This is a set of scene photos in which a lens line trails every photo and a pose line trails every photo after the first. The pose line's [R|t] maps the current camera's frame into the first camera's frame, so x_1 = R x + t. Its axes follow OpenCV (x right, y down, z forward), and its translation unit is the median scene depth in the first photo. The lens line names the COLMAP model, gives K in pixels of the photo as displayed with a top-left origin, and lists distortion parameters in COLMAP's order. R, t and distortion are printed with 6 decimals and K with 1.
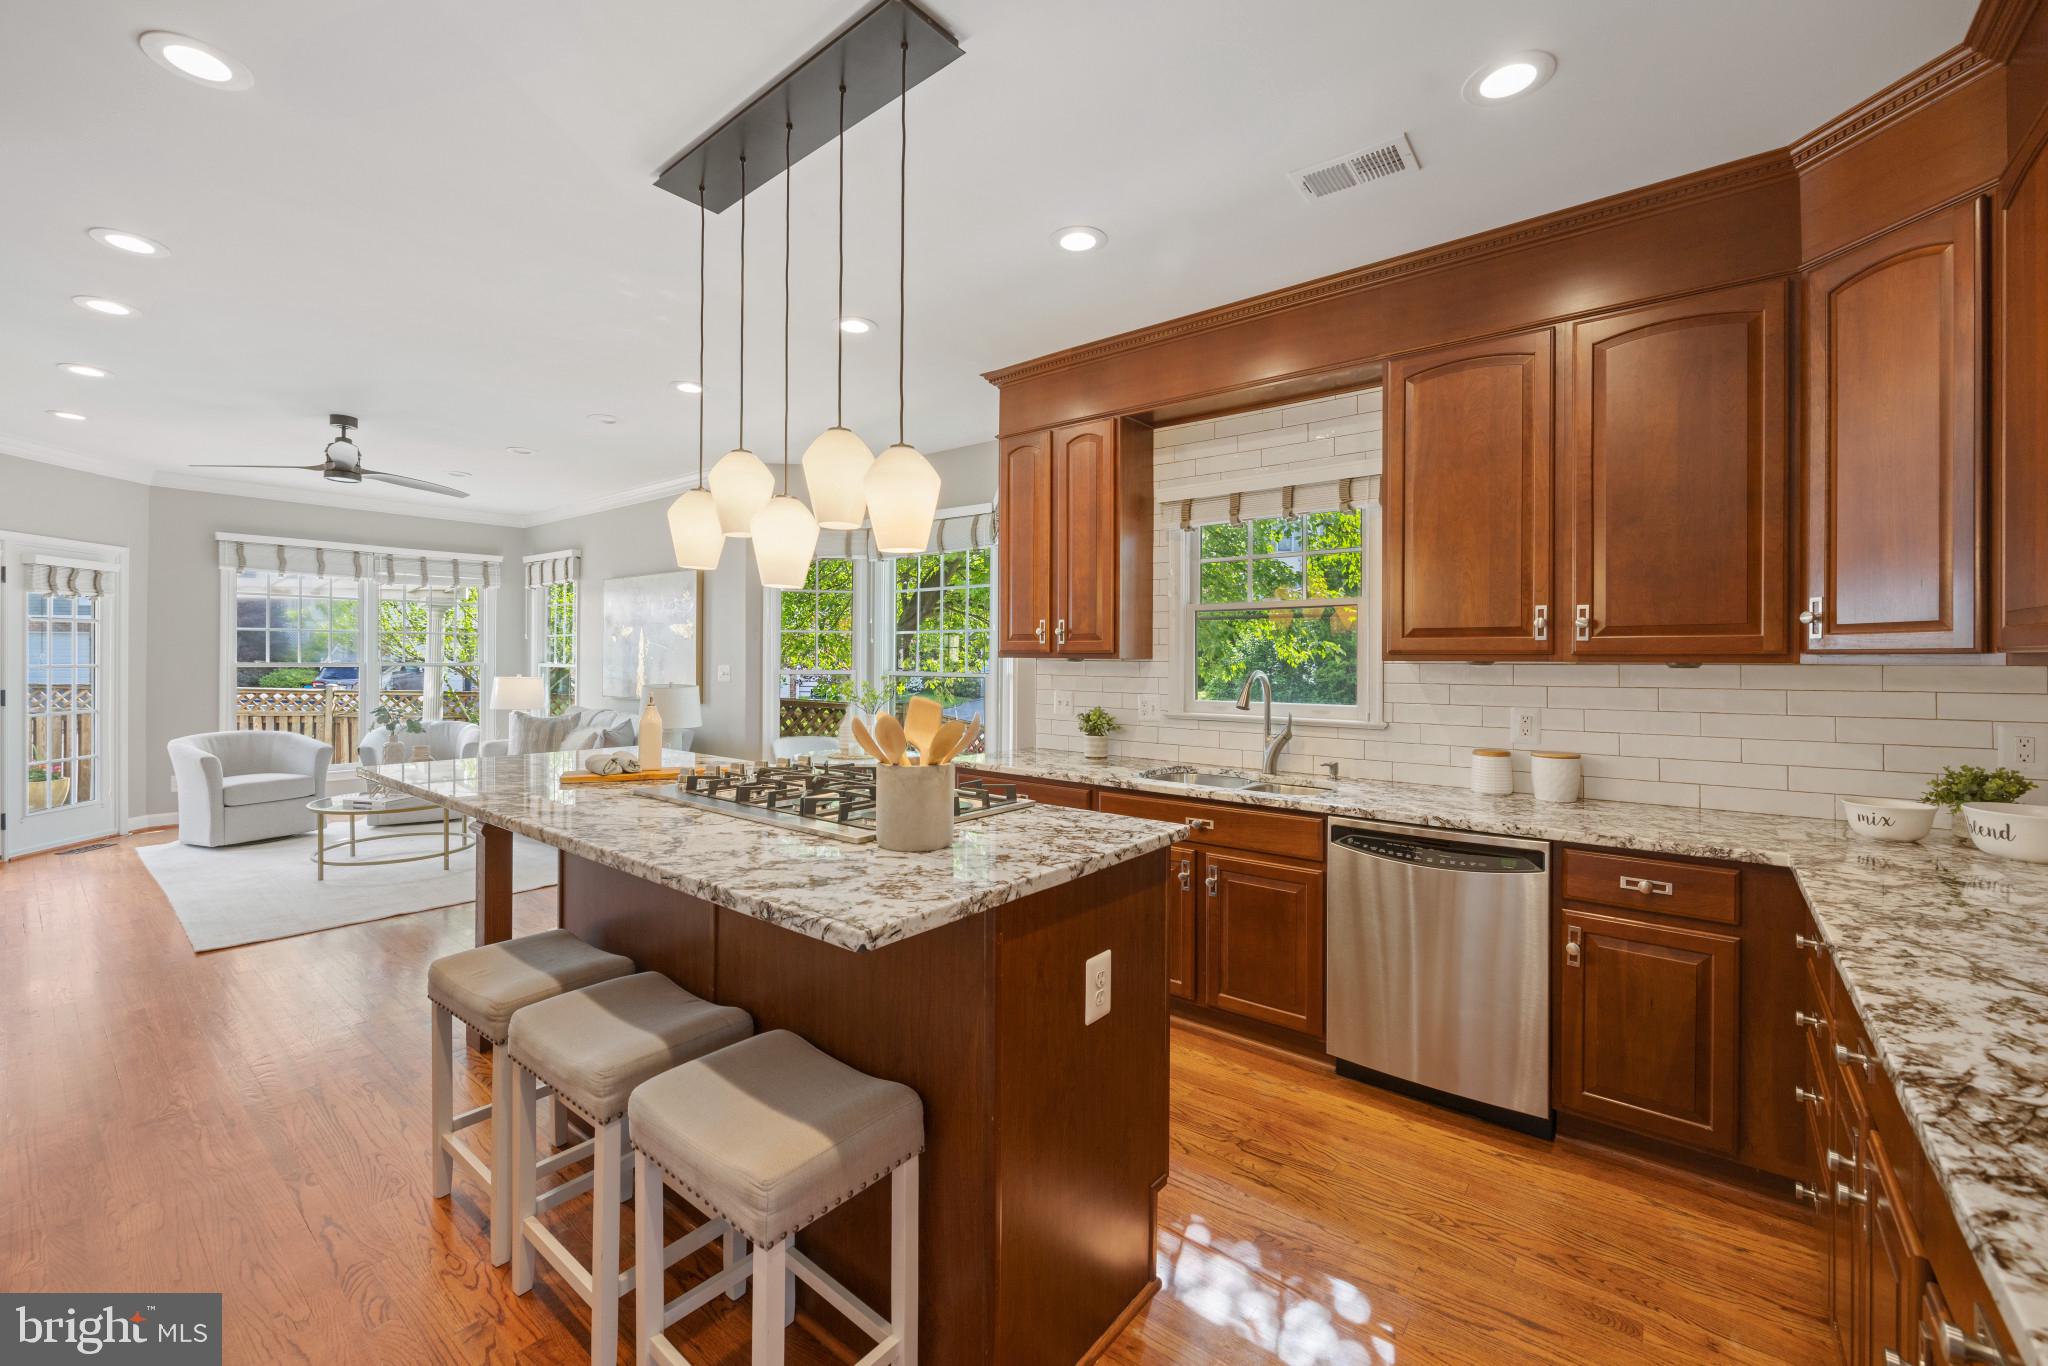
lens RADIAL K [[836.6, 0, 1011.5], [0, 836.6, 658.7], [0, 0, 1]] dist [-0.001653, -0.000478]
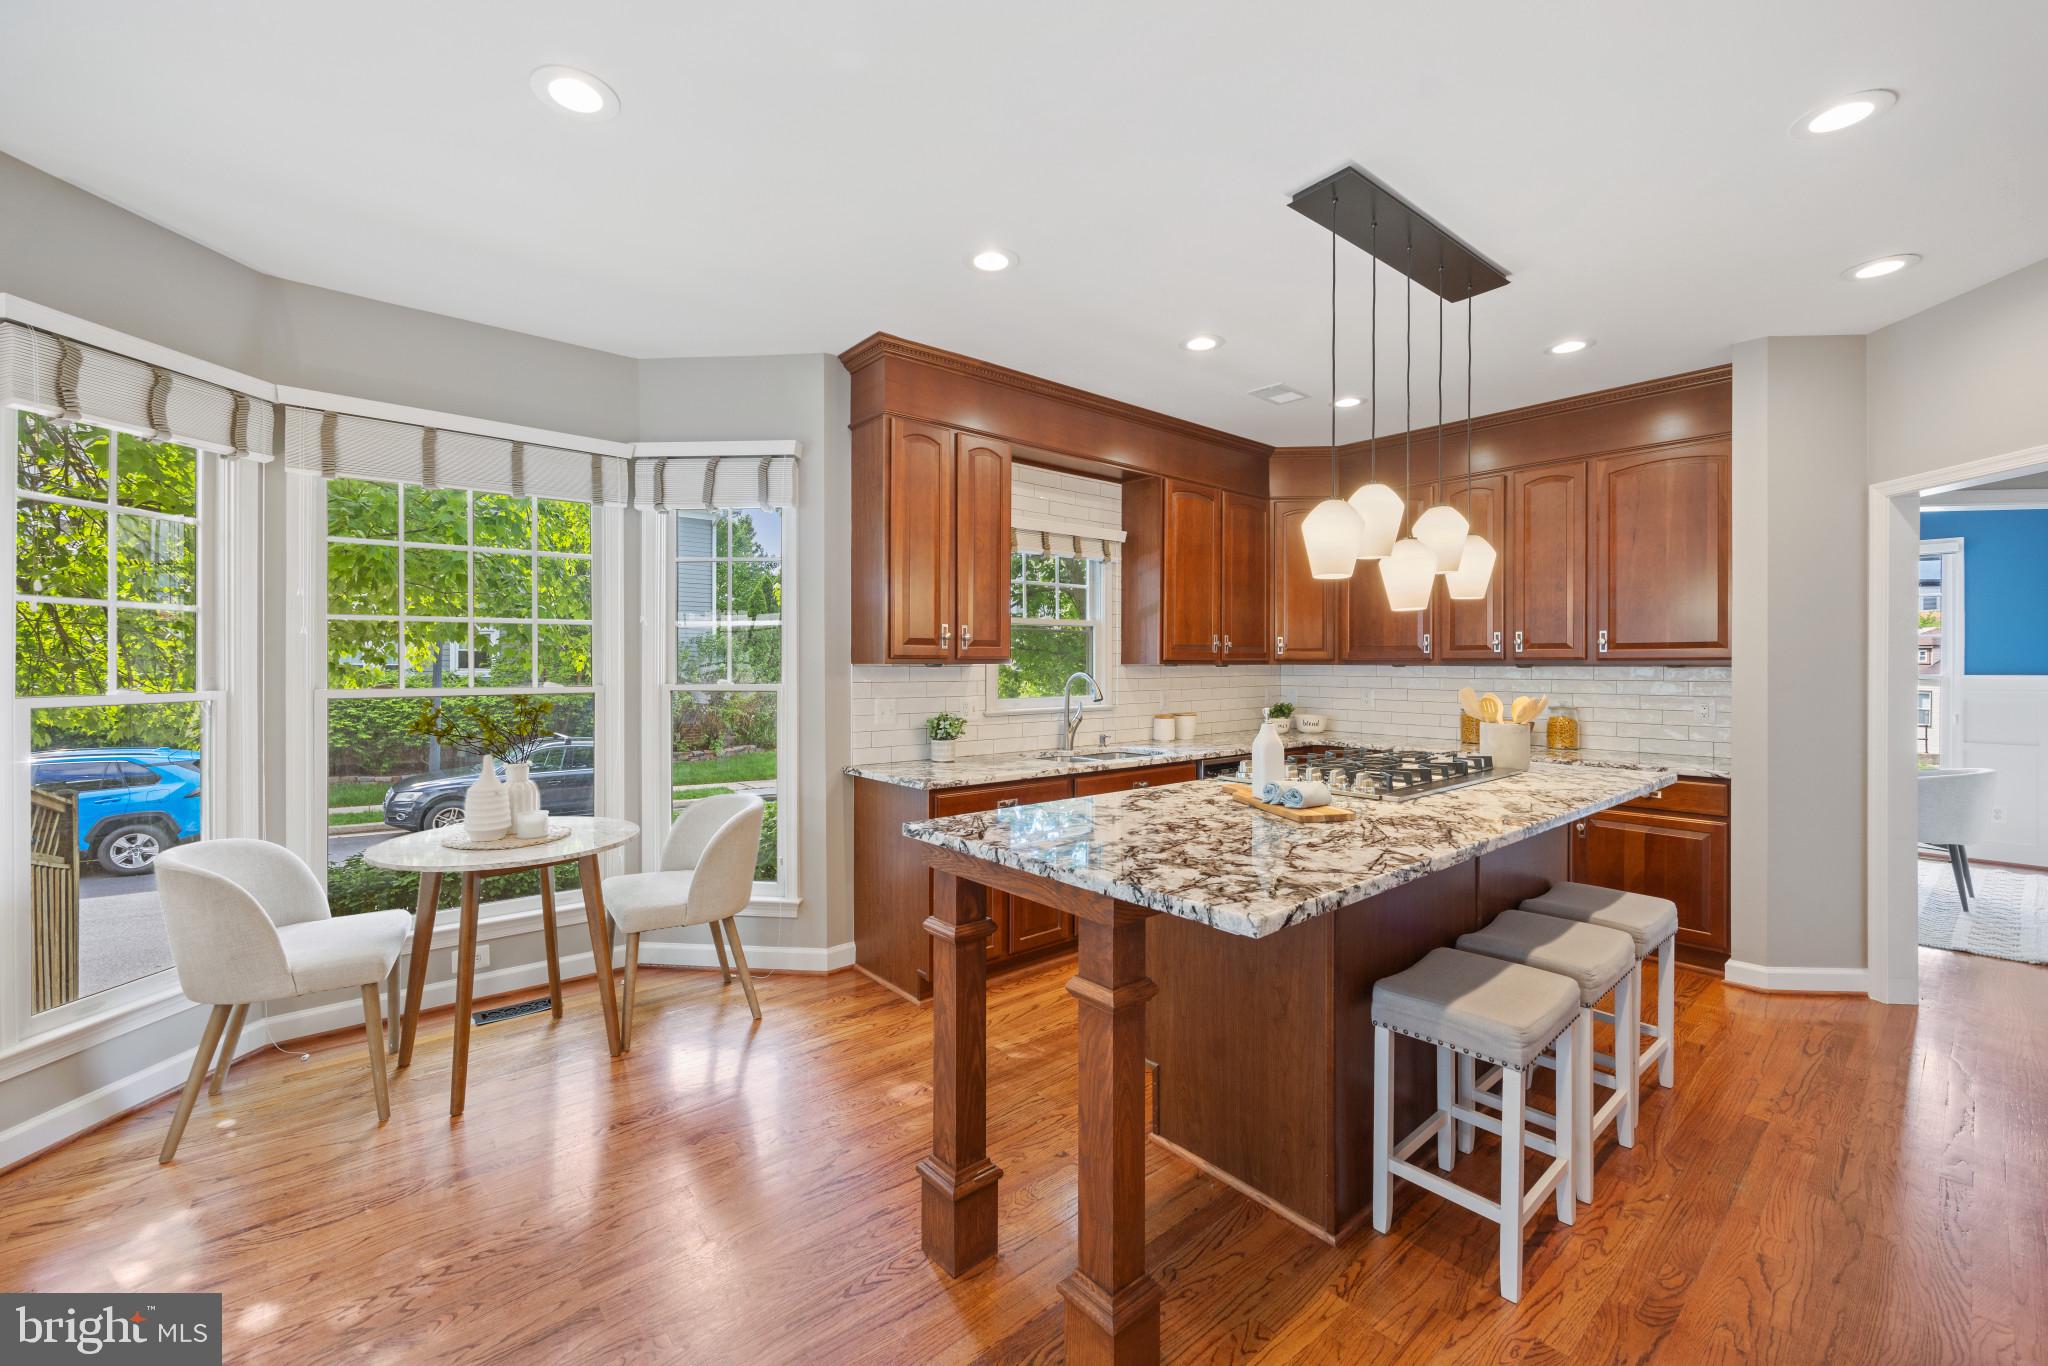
lens RADIAL K [[827.1, 0, 1014.6], [0, 827.1, 667.0], [0, 0, 1]] dist [-0.002752, -0.000716]
pose [[0.187681, -0.012176, 0.982155, -0.590672], [0.000266, 0.999924, 0.012346, -0.005892], [-0.982230, -0.002056, 0.187670, 0.498155]]
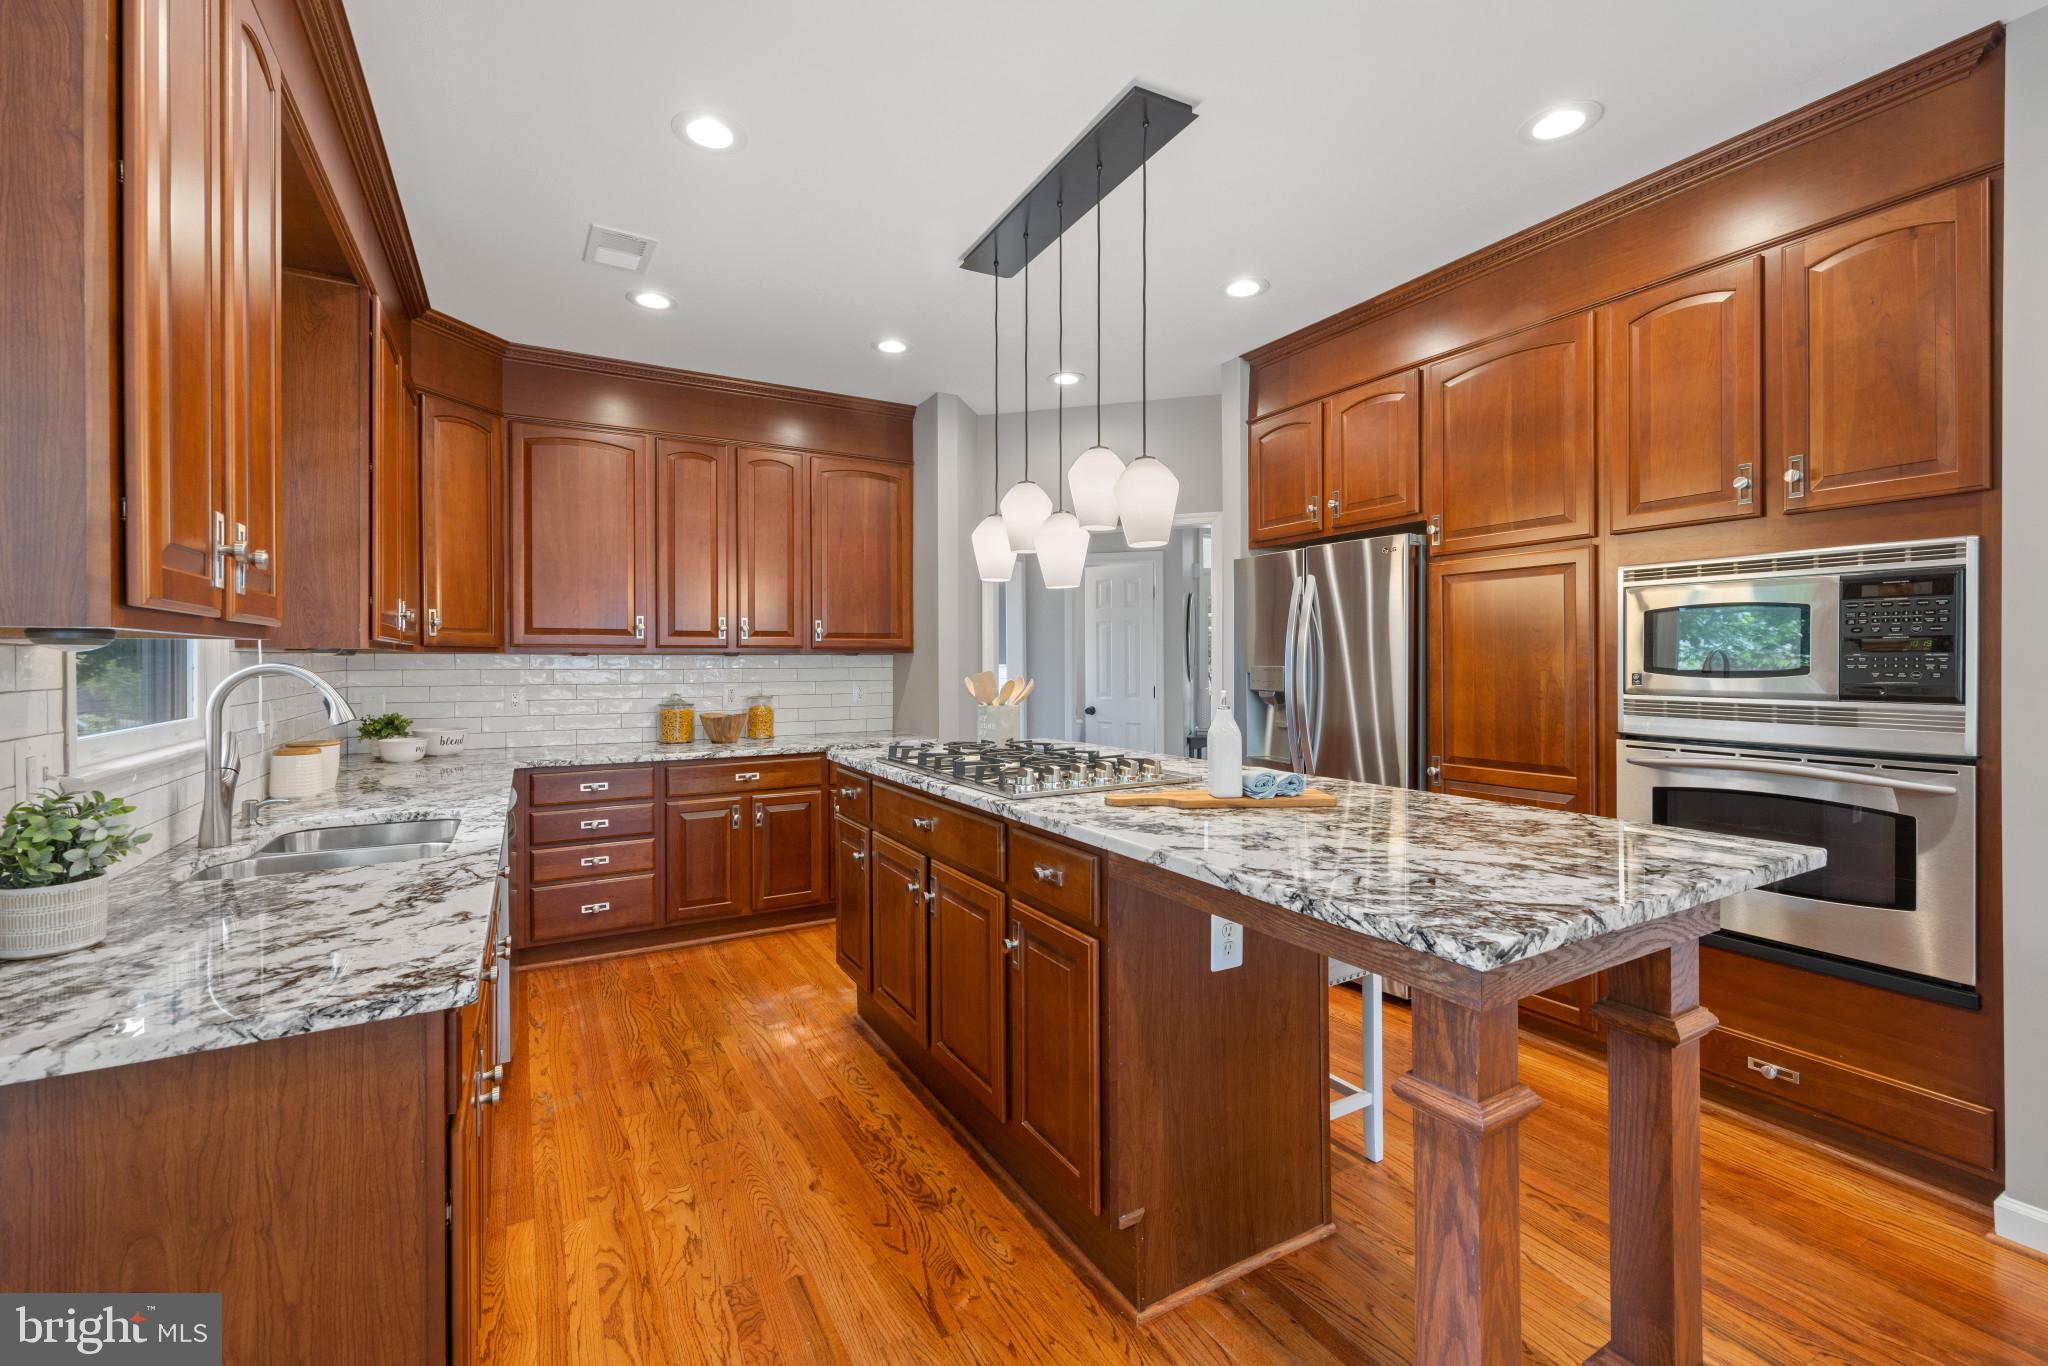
lens RADIAL K [[858.3, 0, 1020.3], [0, 858.3, 666.0], [0, 0, 1]] dist [0.003166, 0.000352]
pose [[-0.933650, -0.005910, 0.358137, -0.240848], [-0.002708, 0.999952, 0.009440, 0.005257], [-0.358176, 0.007843, -0.933621, 0.798873]]
